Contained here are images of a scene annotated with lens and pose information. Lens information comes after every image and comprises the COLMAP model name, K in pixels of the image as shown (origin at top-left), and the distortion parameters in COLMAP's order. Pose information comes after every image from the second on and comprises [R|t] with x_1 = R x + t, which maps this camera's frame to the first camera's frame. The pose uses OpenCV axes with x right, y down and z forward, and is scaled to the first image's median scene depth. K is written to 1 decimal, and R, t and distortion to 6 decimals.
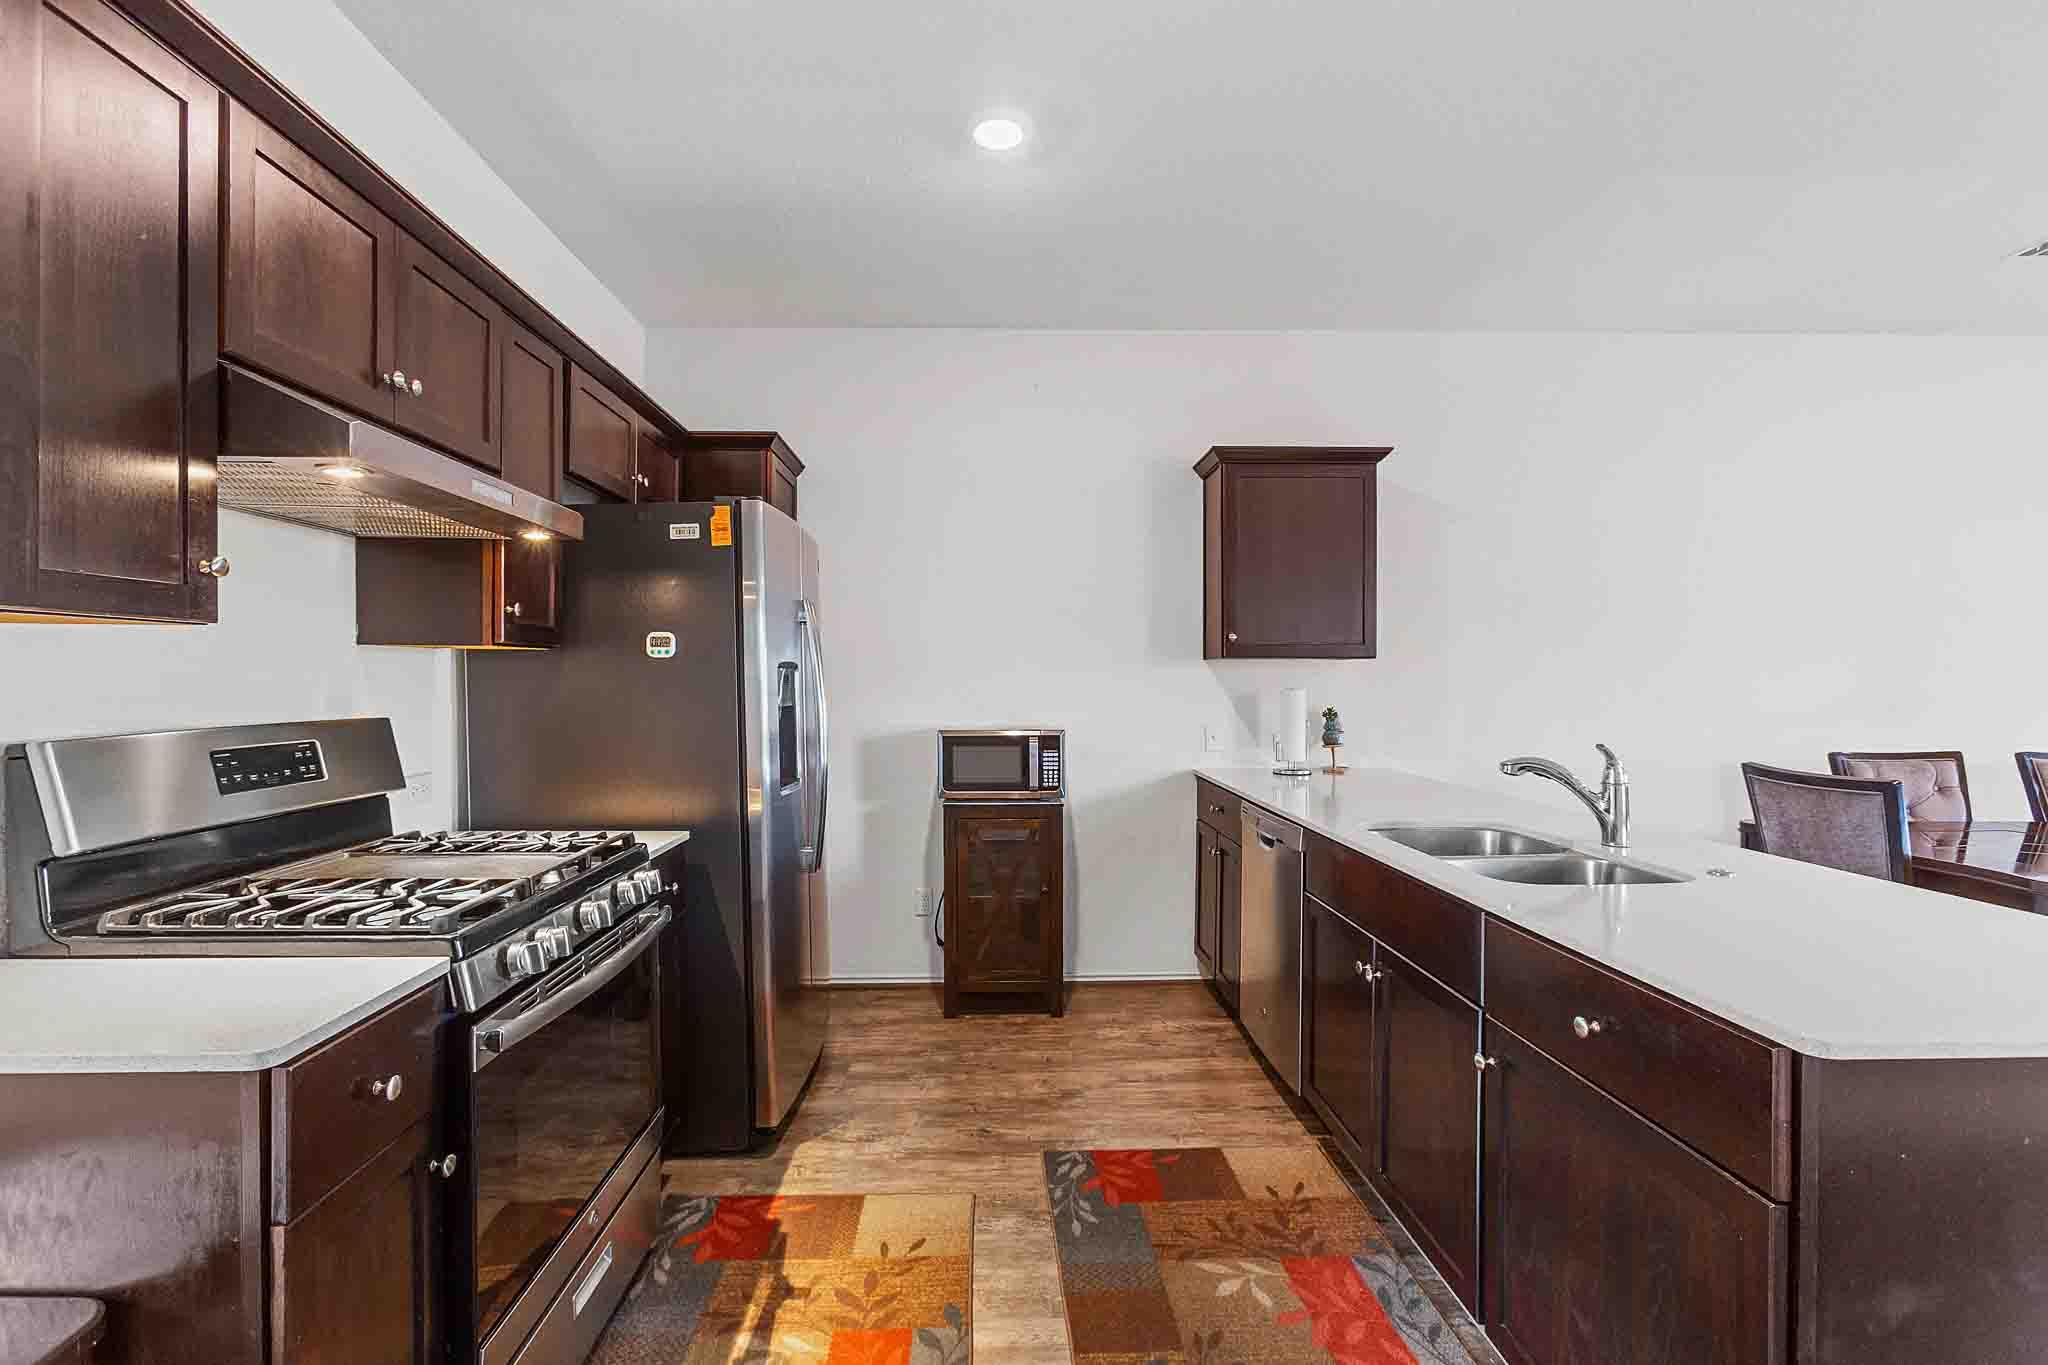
lens RADIAL K [[906.8, 0, 1004.0], [0, 906.8, 686.5], [0, 0, 1]] dist [-0.013491, 0.000482]
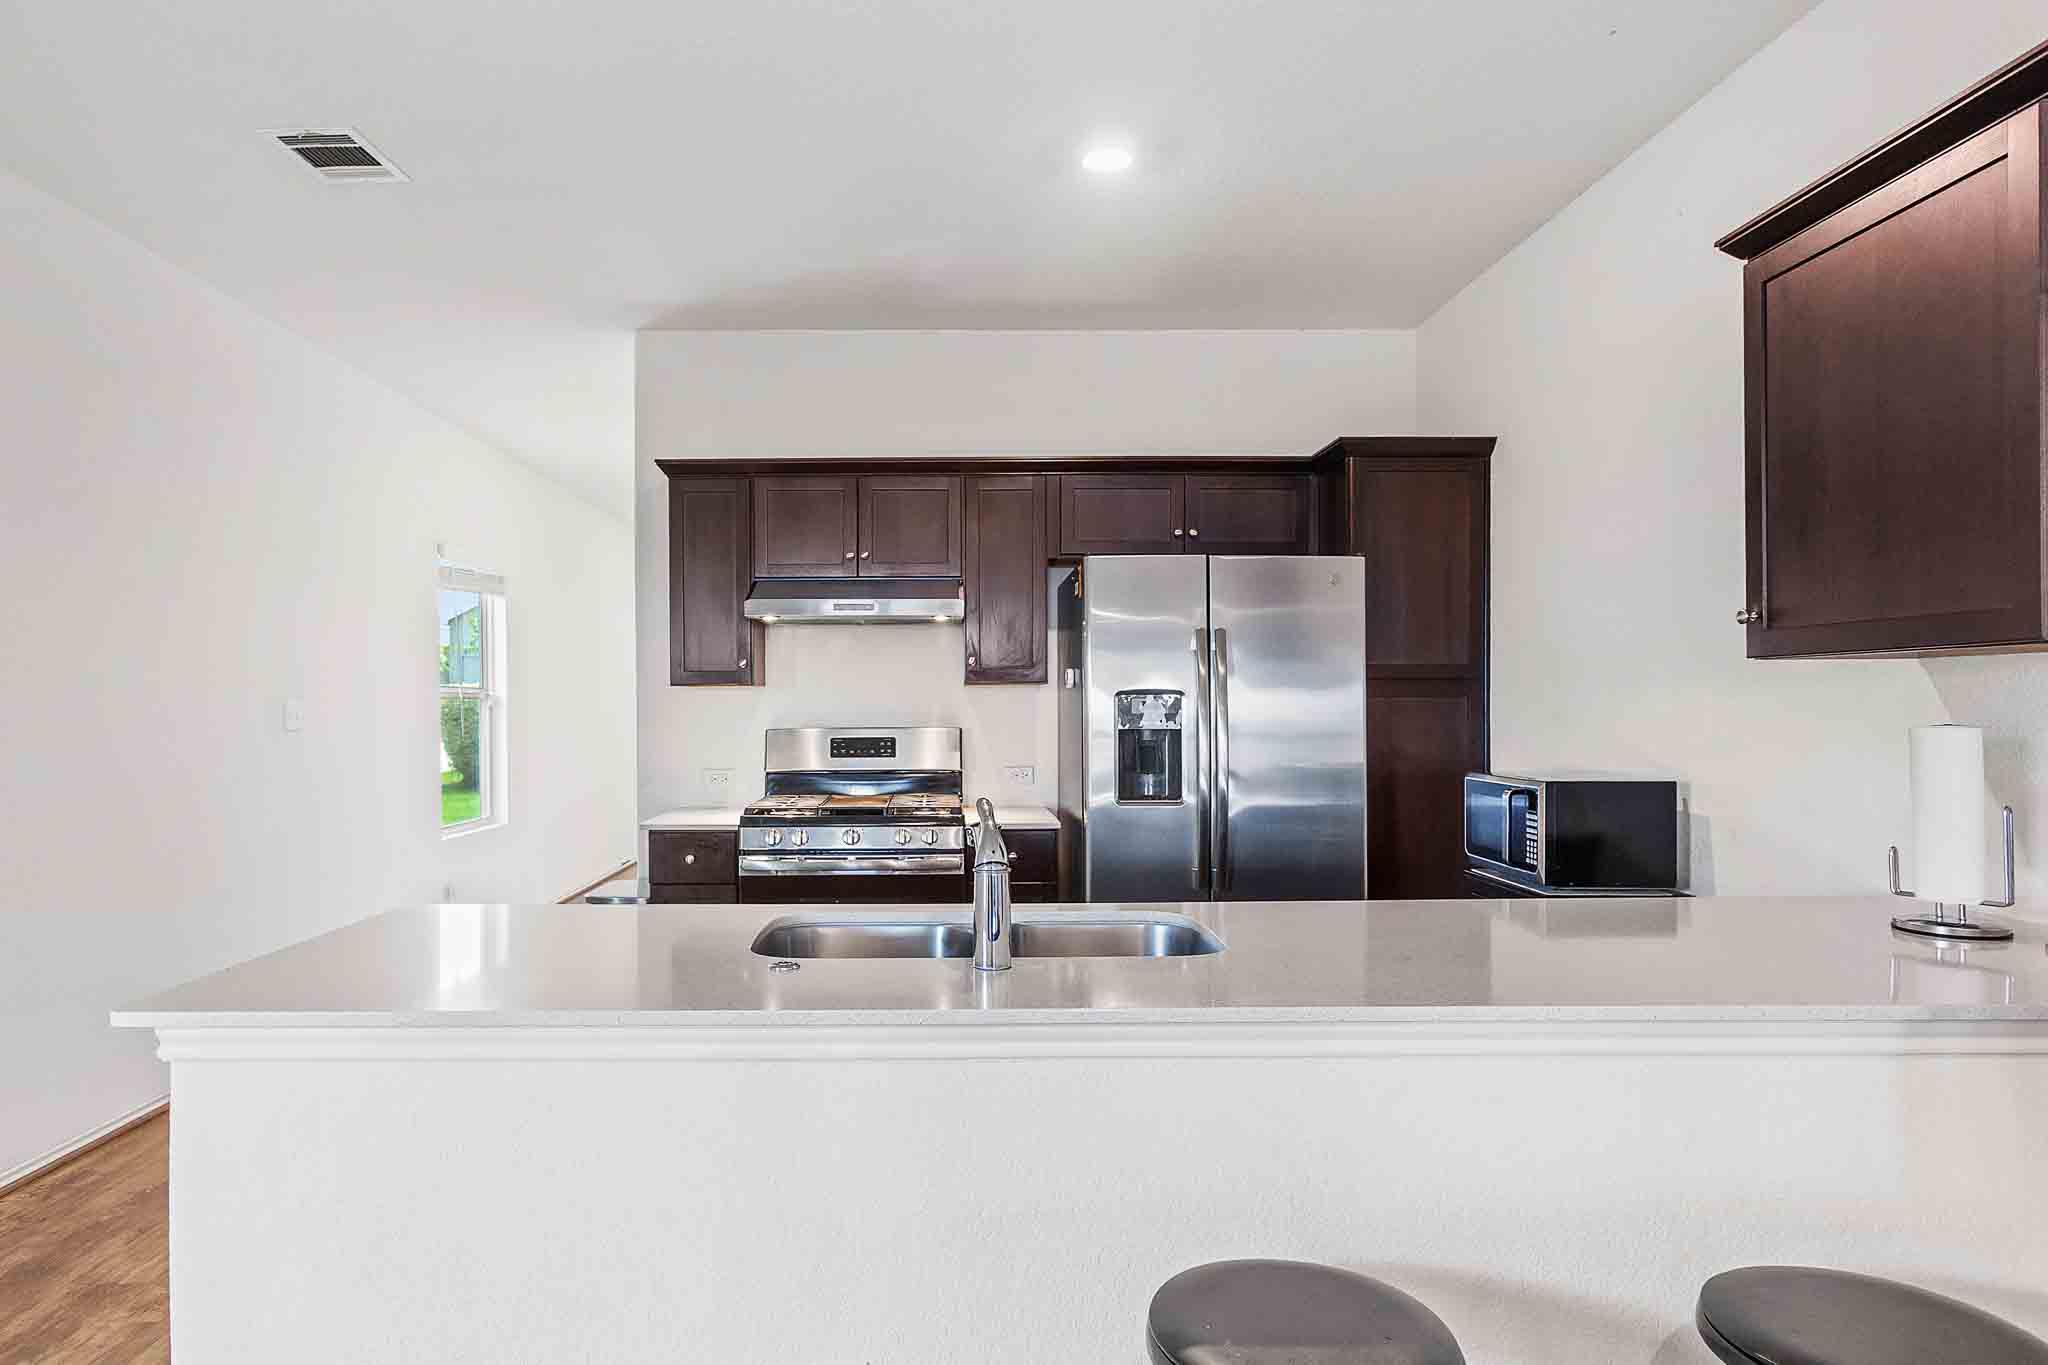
lens RADIAL K [[1163.7, 0, 942.4], [0, 1163.7, 685.8], [0, 0, 1]] dist [-0.002018, -0.000358]
pose [[-0.022091, -0.022600, -0.999500, 1.431996], [-0.008142, 0.999715, -0.022425, 0.003353], [0.999723, 0.007642, -0.022268, 0.943156]]
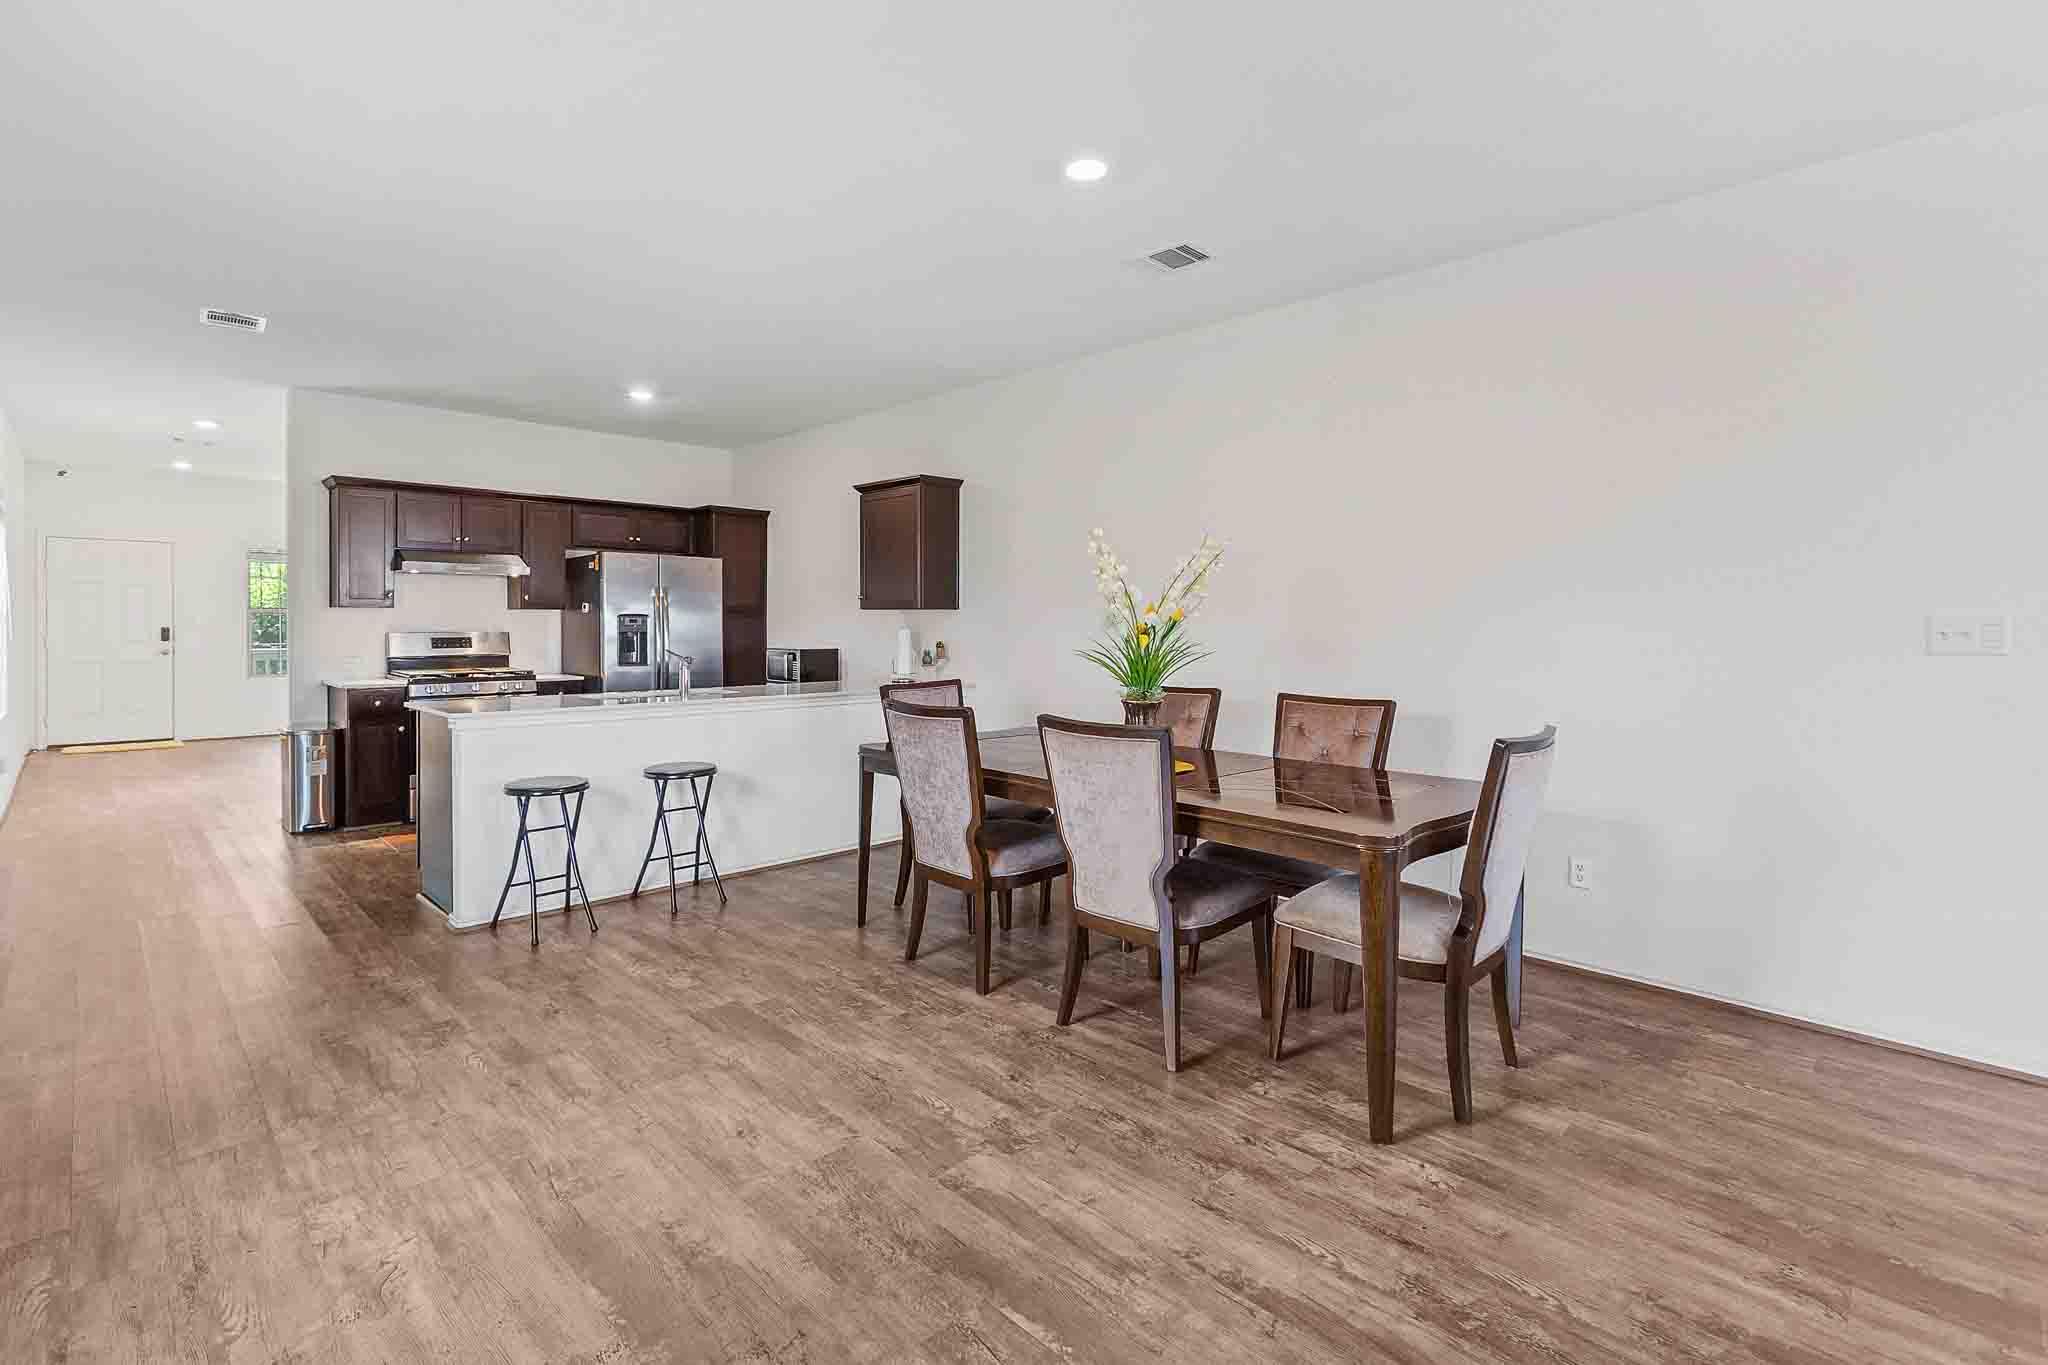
lens RADIAL K [[928.9, 0, 994.3], [0, 928.9, 629.1], [0, 0, 1]] dist [0.004620, 0.000277]
pose [[0.681511, 0.008256, -0.731762, 2.752167], [-0.011408, 0.999935, 0.000656, 0.002431], [0.731719, 0.007901, 0.681560, -0.000037]]
